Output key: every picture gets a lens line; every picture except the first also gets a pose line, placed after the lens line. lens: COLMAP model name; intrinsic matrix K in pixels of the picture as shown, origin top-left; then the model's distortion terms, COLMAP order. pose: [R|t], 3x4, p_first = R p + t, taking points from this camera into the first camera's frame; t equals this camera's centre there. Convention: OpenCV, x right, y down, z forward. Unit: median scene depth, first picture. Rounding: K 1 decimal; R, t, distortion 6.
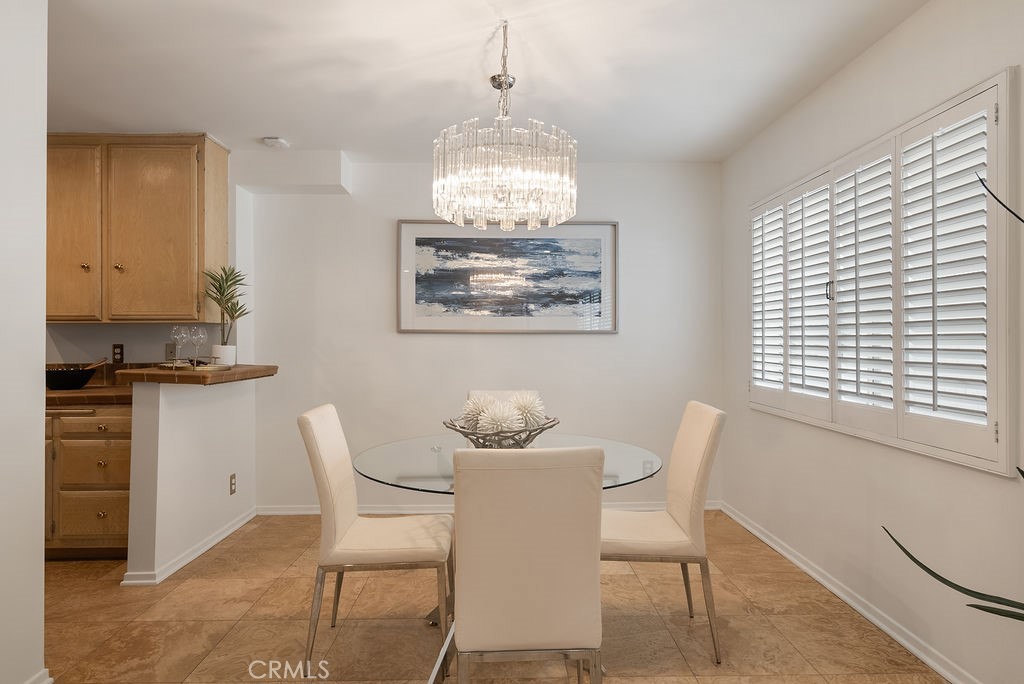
lens RADIAL K [[586.6, 0, 514.8], [0, 586.6, 335.2], [0, 0, 1]] dist [0.006303, 0.001701]
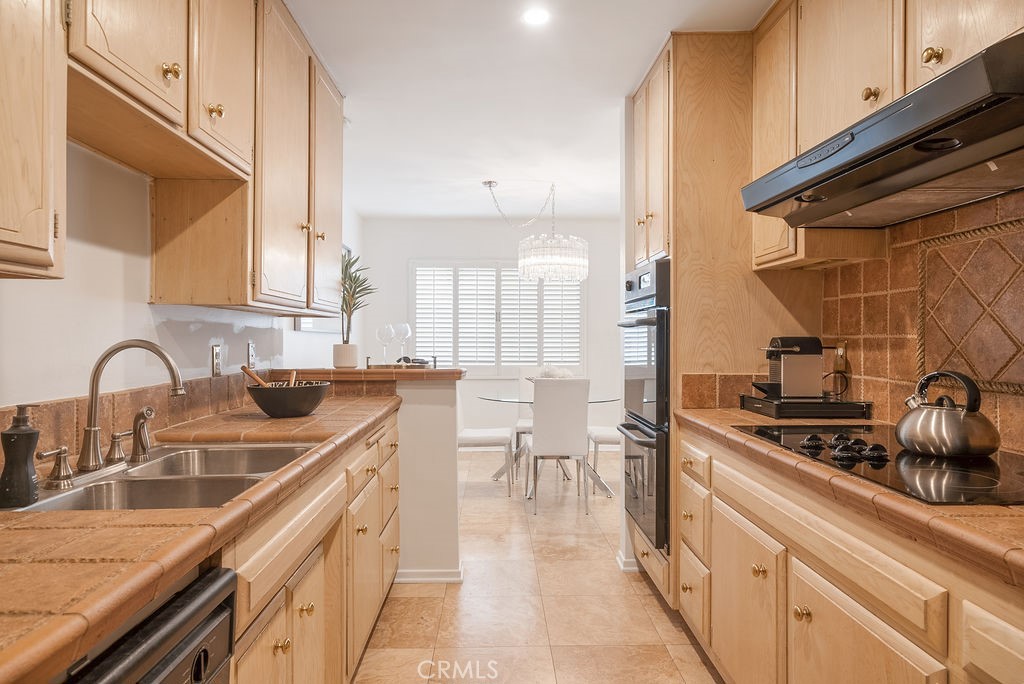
lens RADIAL K [[586.6, 0, 513.7], [0, 586.6, 340.8], [0, 0, 1]] dist [0.006303, 0.001701]
pose [[0.006892, 0.002537, 0.999973, -1.291067], [-0.007533, 0.999969, -0.002485, 0.015503], [-0.999948, -0.007515, 0.006911, 0.707724]]
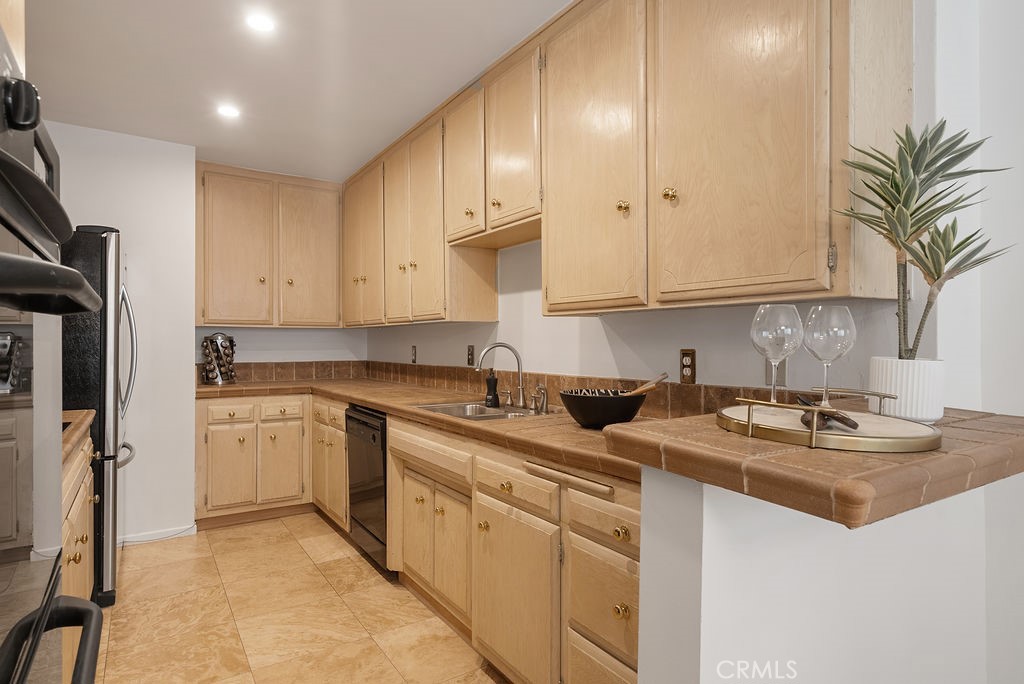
lens RADIAL K [[563.2, 0, 509.0], [0, 563.2, 335.8], [0, 0, 1]] dist [0.003062, -0.001587]
pose [[0.512655, -0.003177, -0.858589, -0.332895], [0.004779, 0.999988, -0.000847, 0.002591], [0.858581, -0.003669, 0.512664, 0.634678]]
